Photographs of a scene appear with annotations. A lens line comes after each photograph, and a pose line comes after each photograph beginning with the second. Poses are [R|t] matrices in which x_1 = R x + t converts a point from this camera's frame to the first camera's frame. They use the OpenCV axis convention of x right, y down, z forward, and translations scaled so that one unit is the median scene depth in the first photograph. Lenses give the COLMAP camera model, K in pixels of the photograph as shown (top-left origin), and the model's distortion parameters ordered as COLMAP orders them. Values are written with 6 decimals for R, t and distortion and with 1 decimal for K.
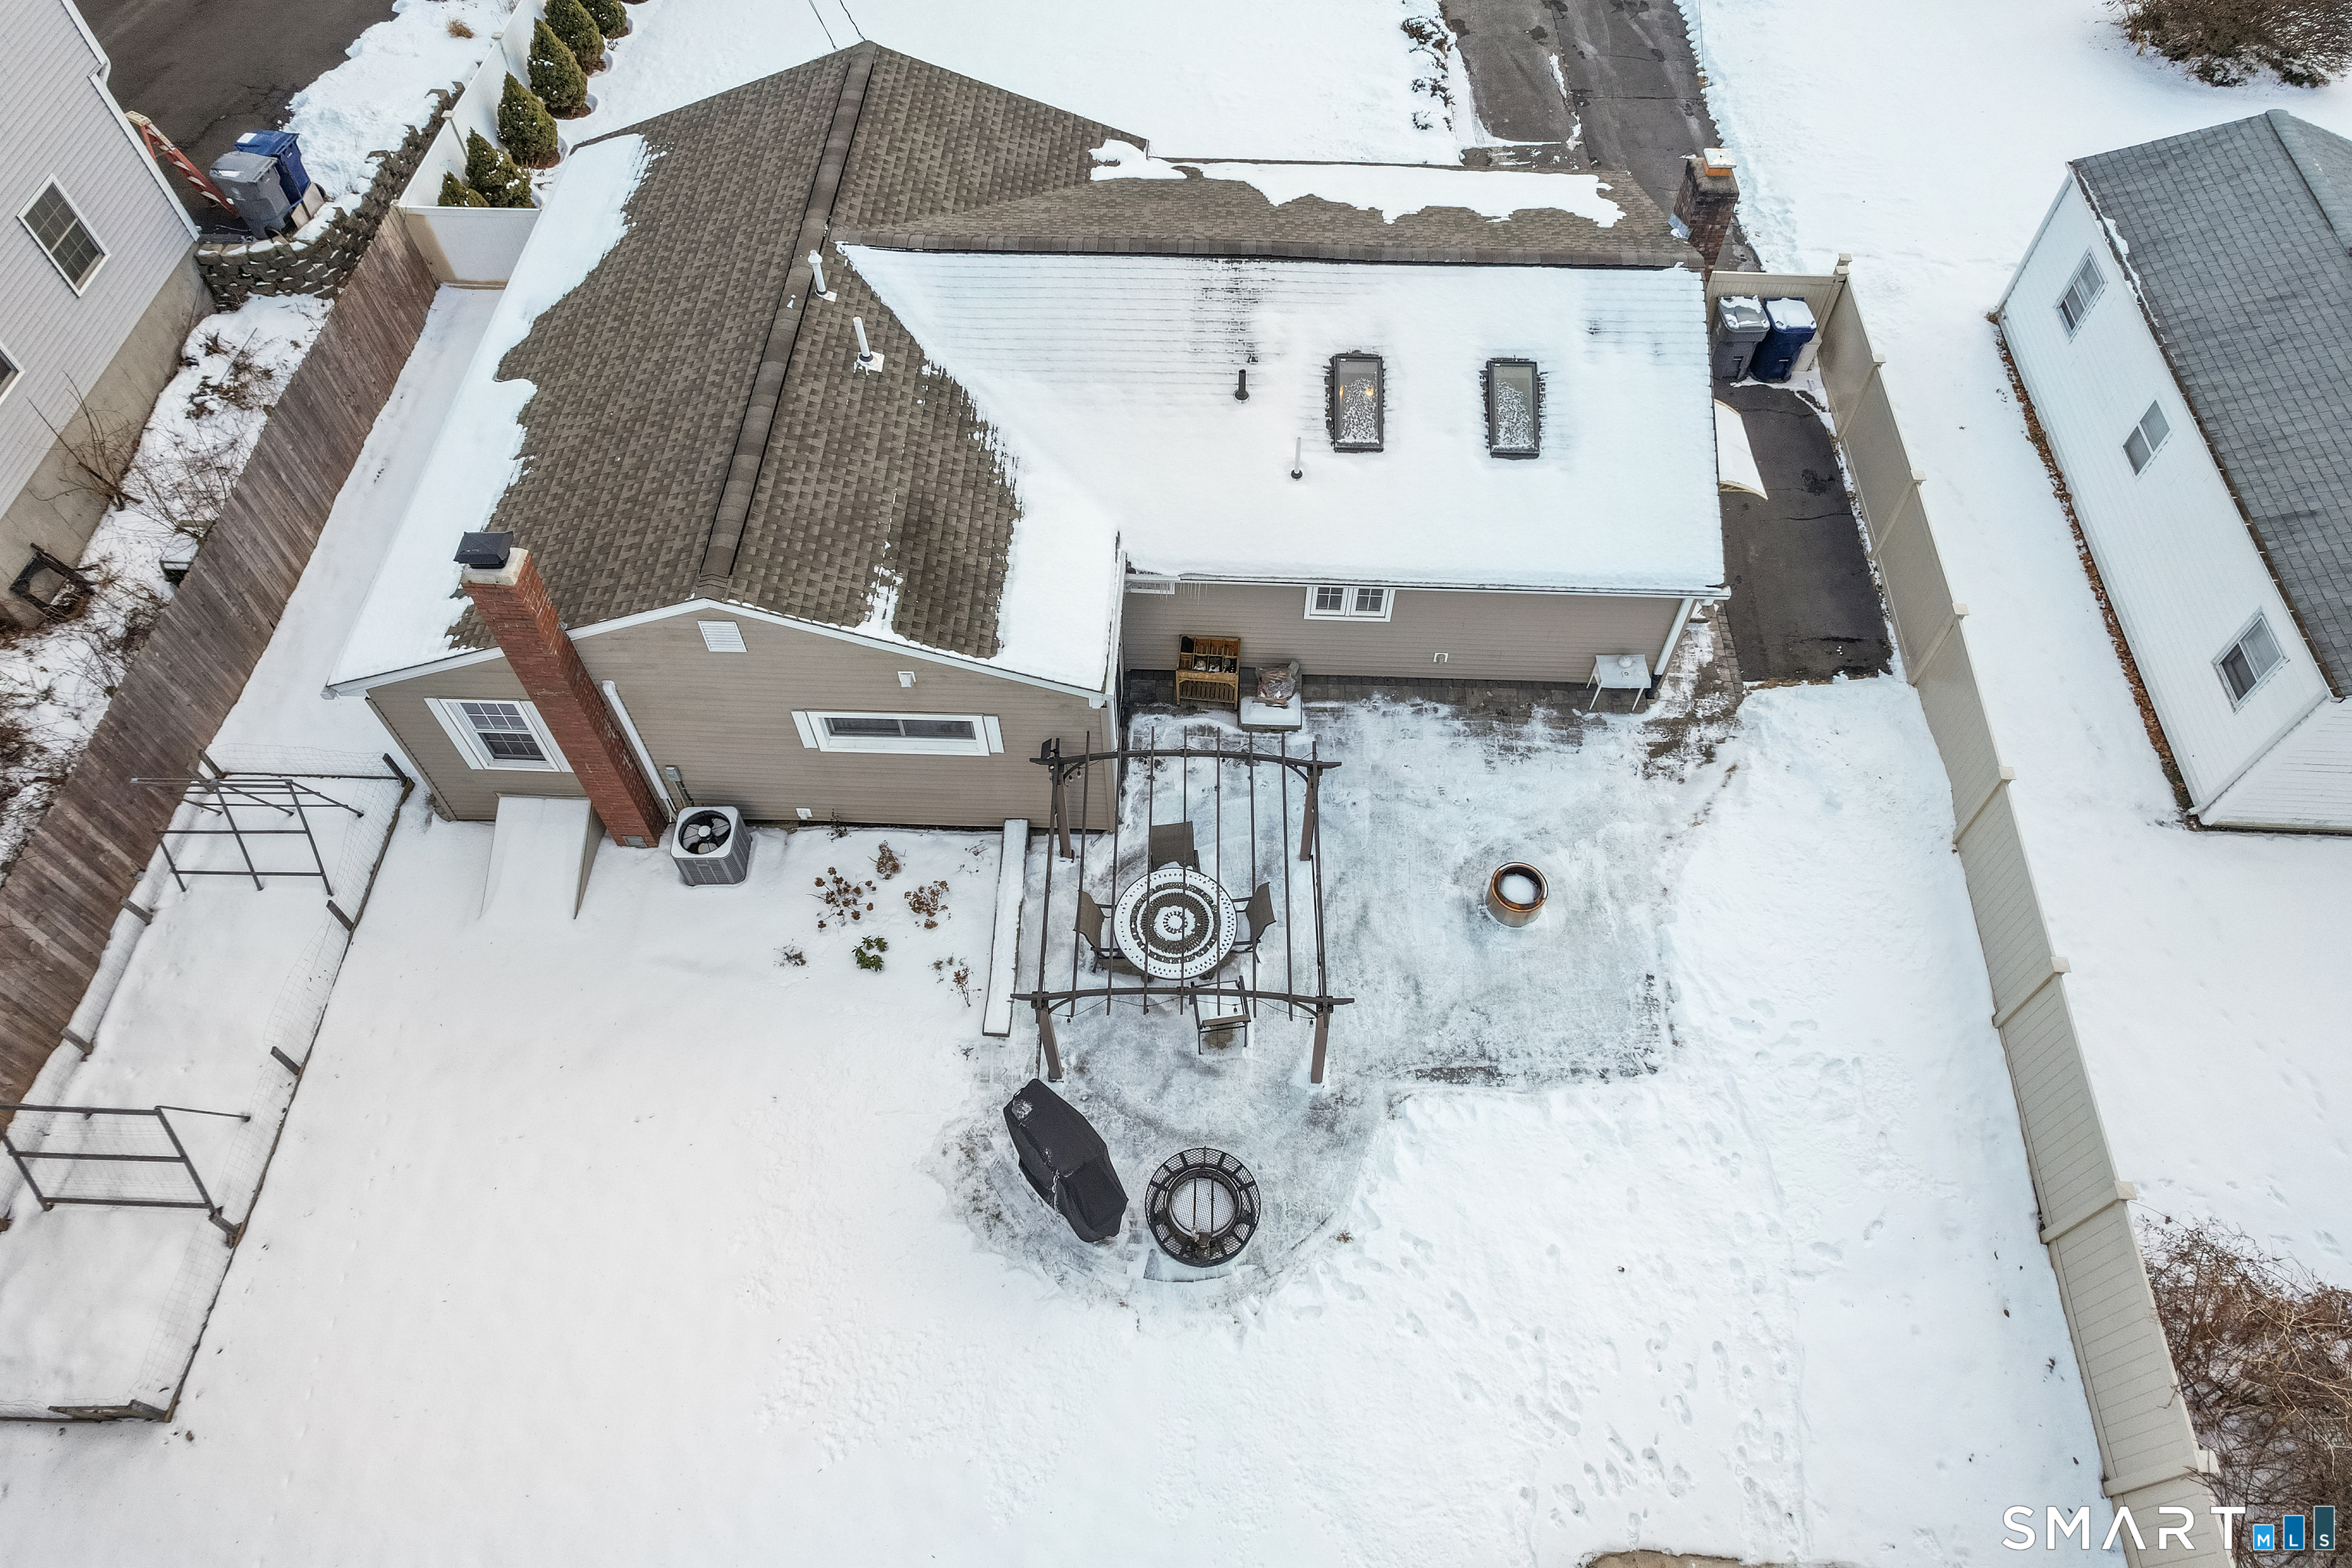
lens RADIAL K [[1512.9, 0, 1176.0], [0, 1512.9, 784.0], [0, 0, 1]] dist [-0.065812, 0.060058]
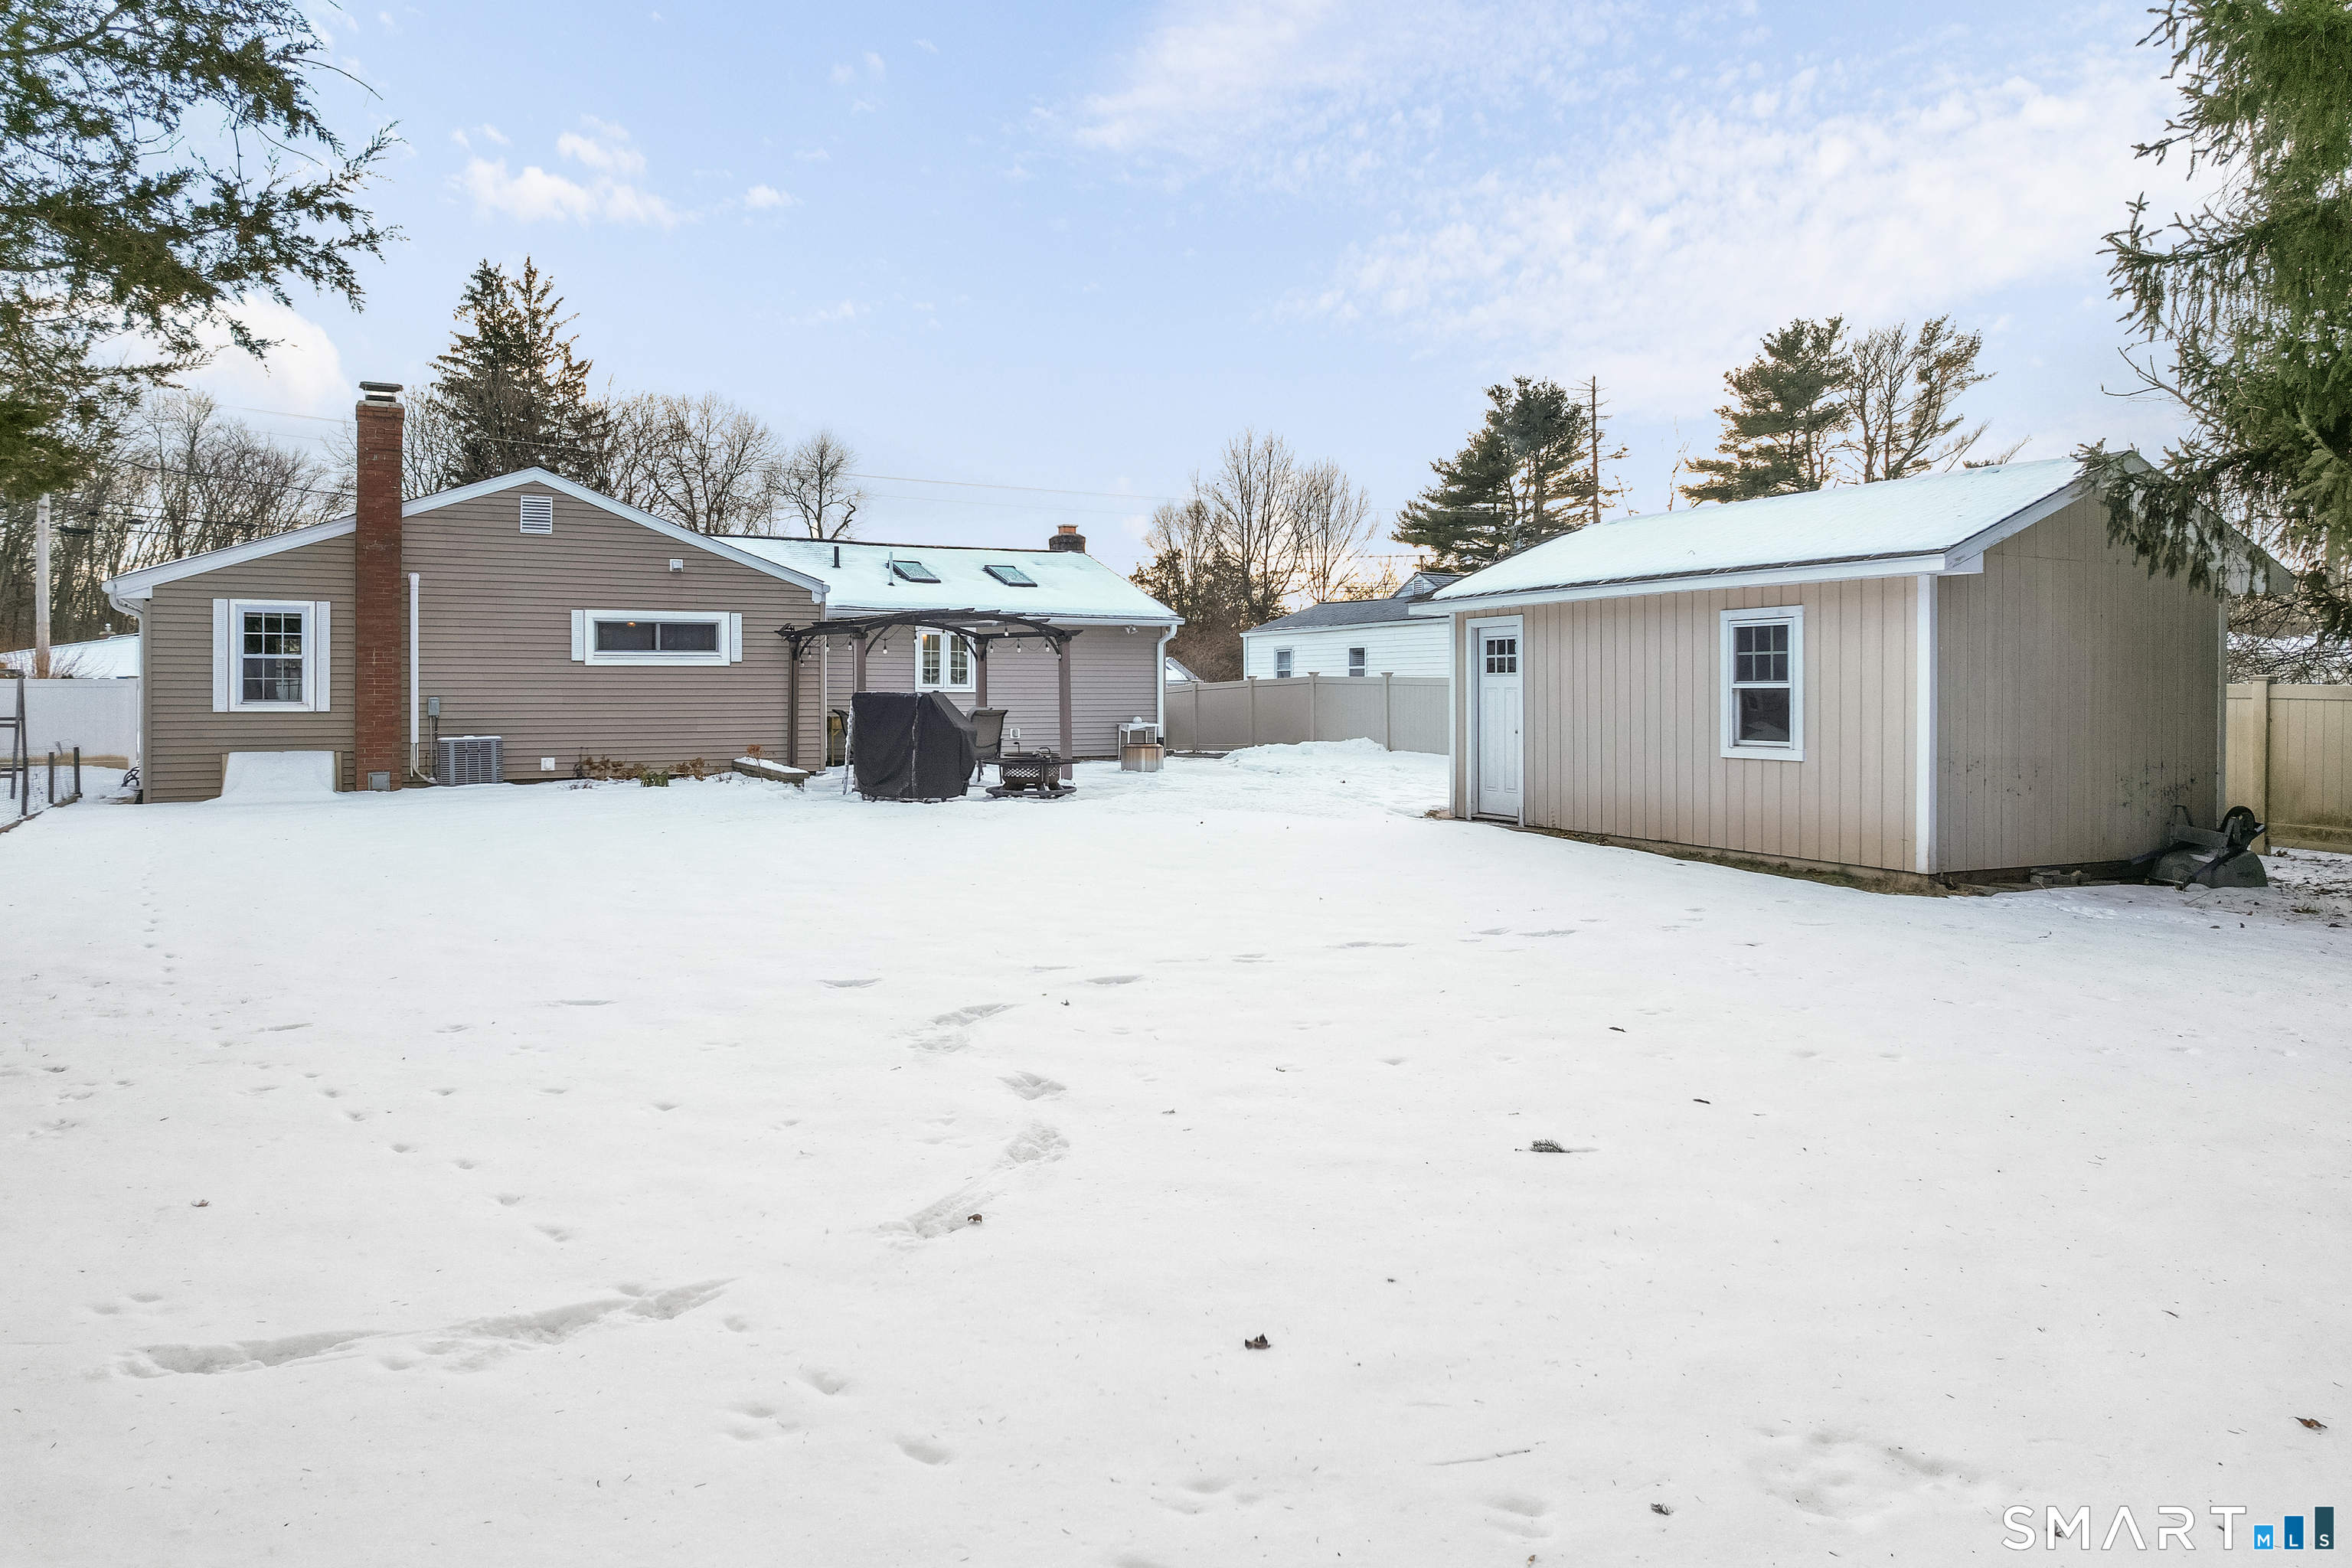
lens RADIAL K [[1512.9, 0, 1176.0], [0, 1512.9, 784.0], [0, 0, 1]] dist [-0.065812, 0.060058]
pose [[0.856573, -0.026544, 0.515342, -0.435227], [0.424897, 0.602985, -0.675182, 1.000564], [-0.292822, 0.797311, 0.527779, 0.303025]]
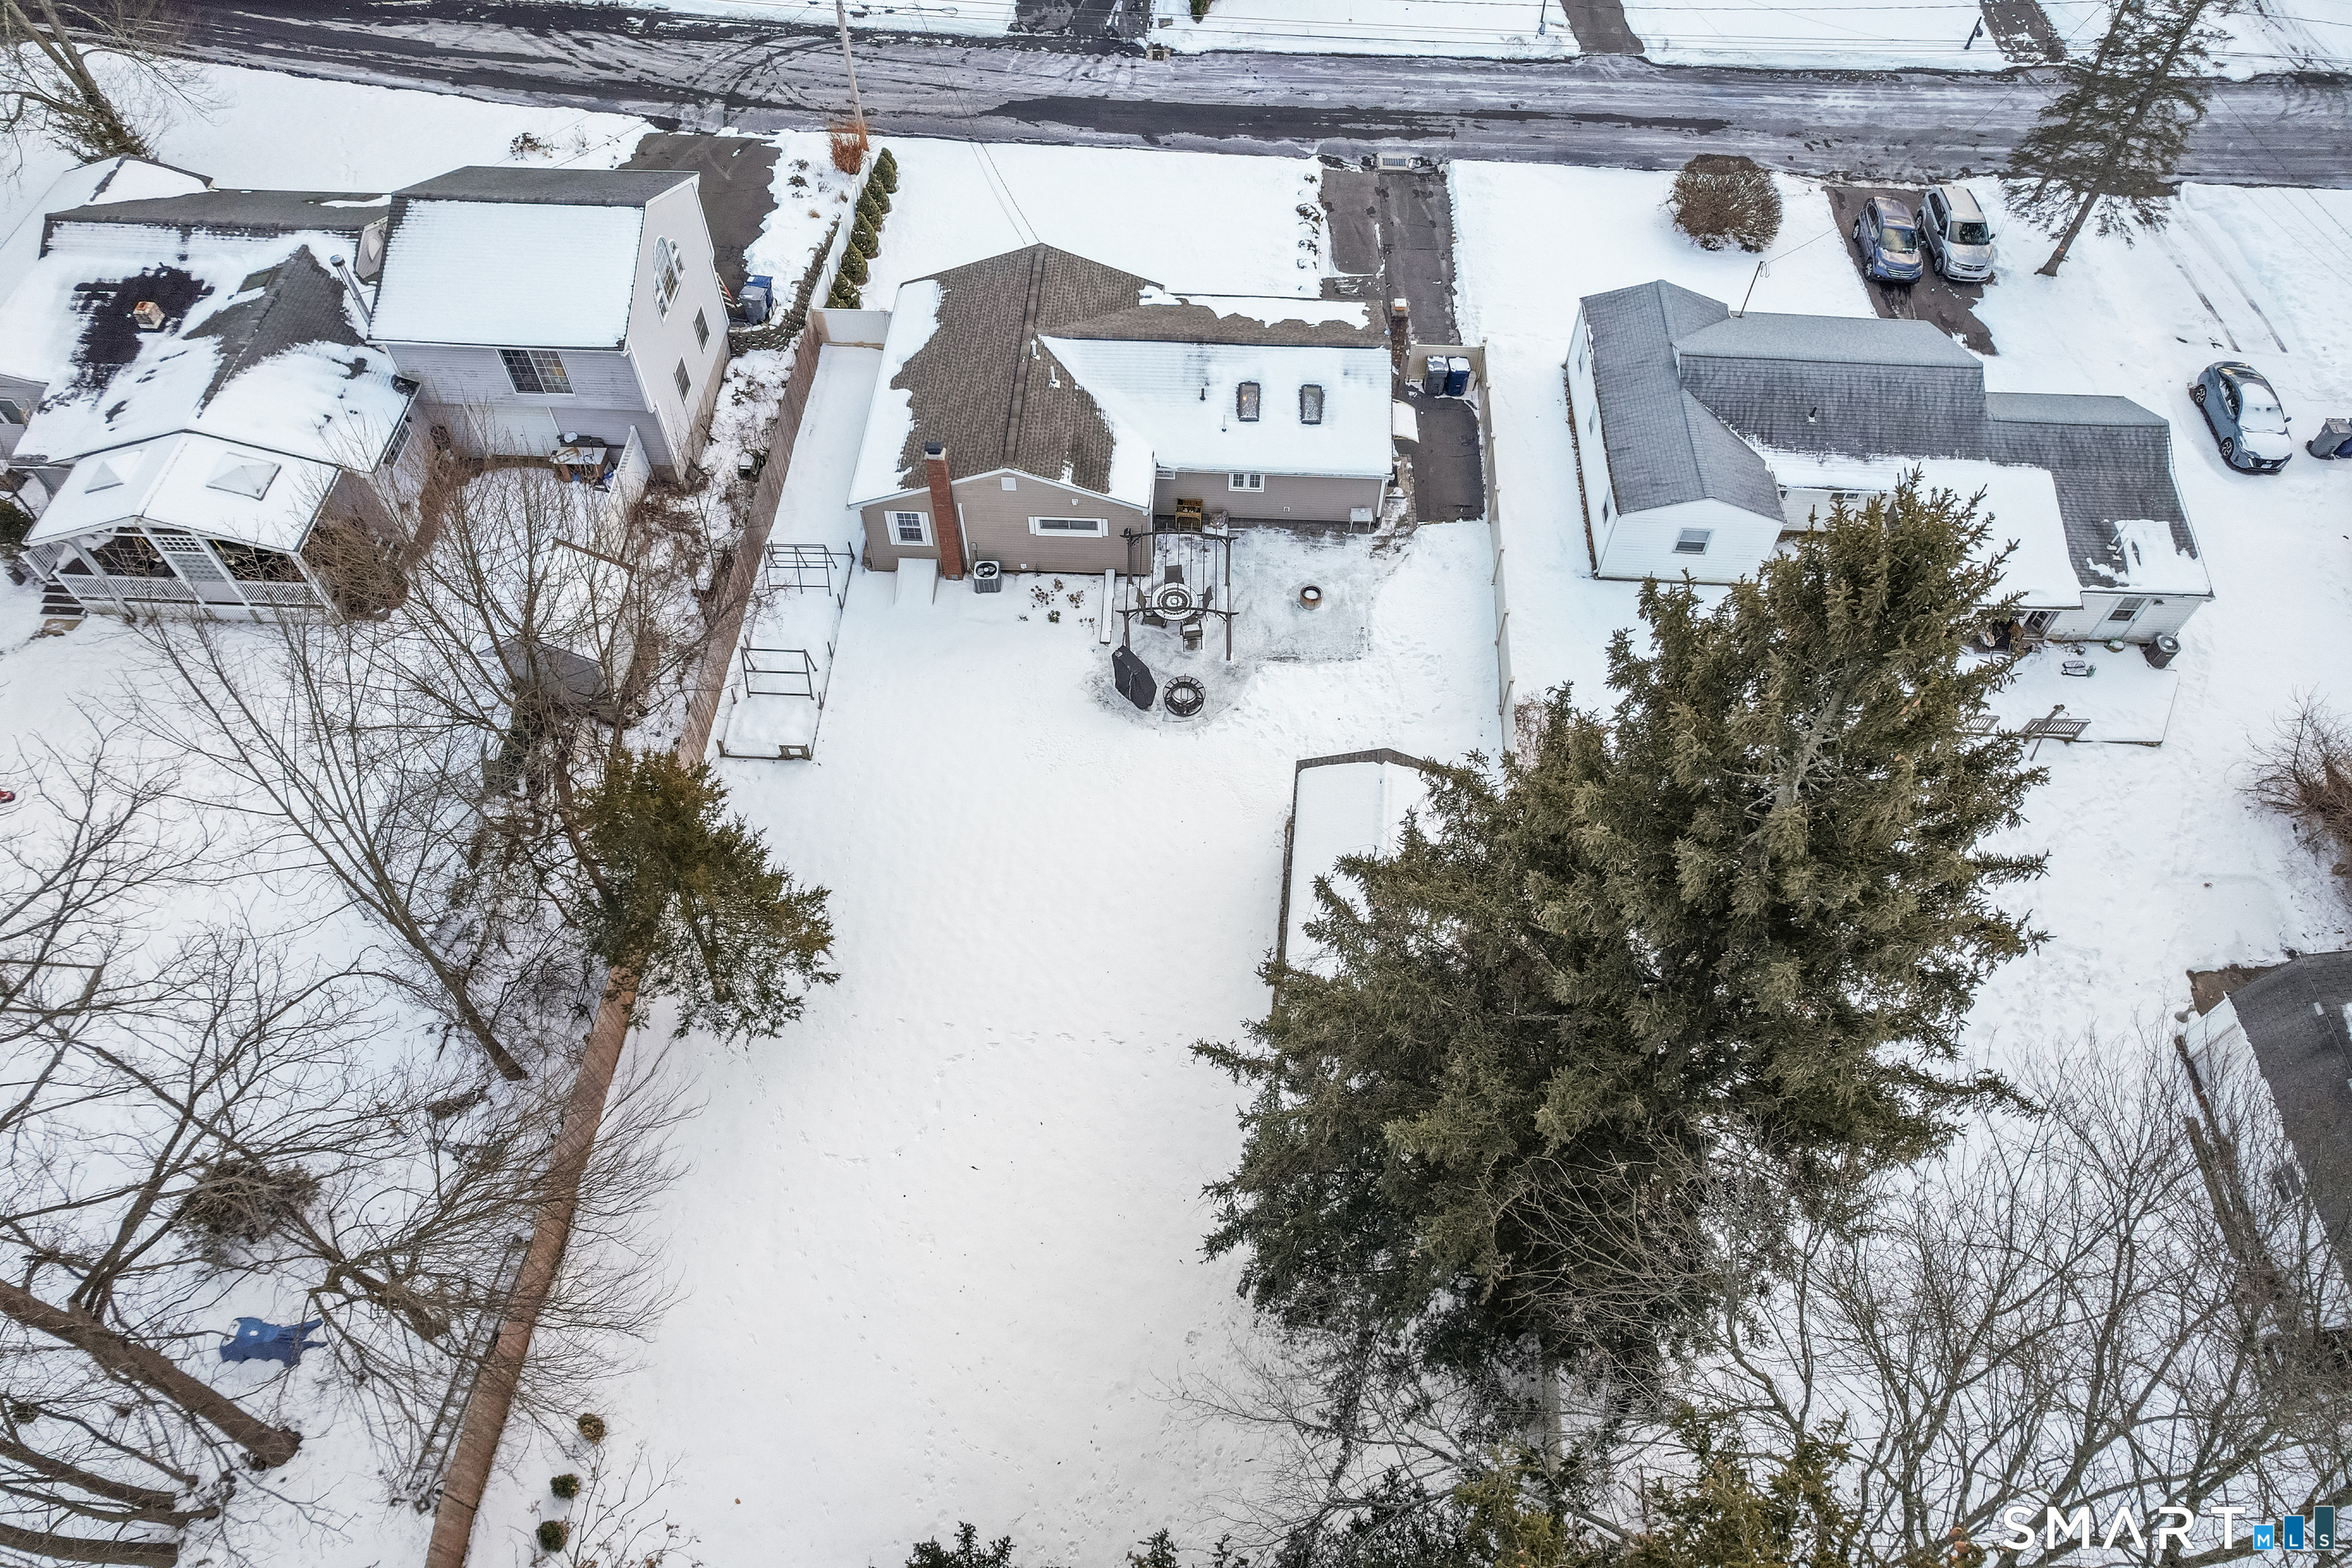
lens RADIAL K [[1512.9, 0, 1176.0], [0, 1512.9, 784.0], [0, 0, 1]] dist [-0.065812, 0.060058]
pose [[0.999963, 0.007486, 0.004139, -0.006236], [-0.007431, 0.999884, -0.013263, 0.416303], [-0.004238, 0.013232, 0.999903, -1.496112]]
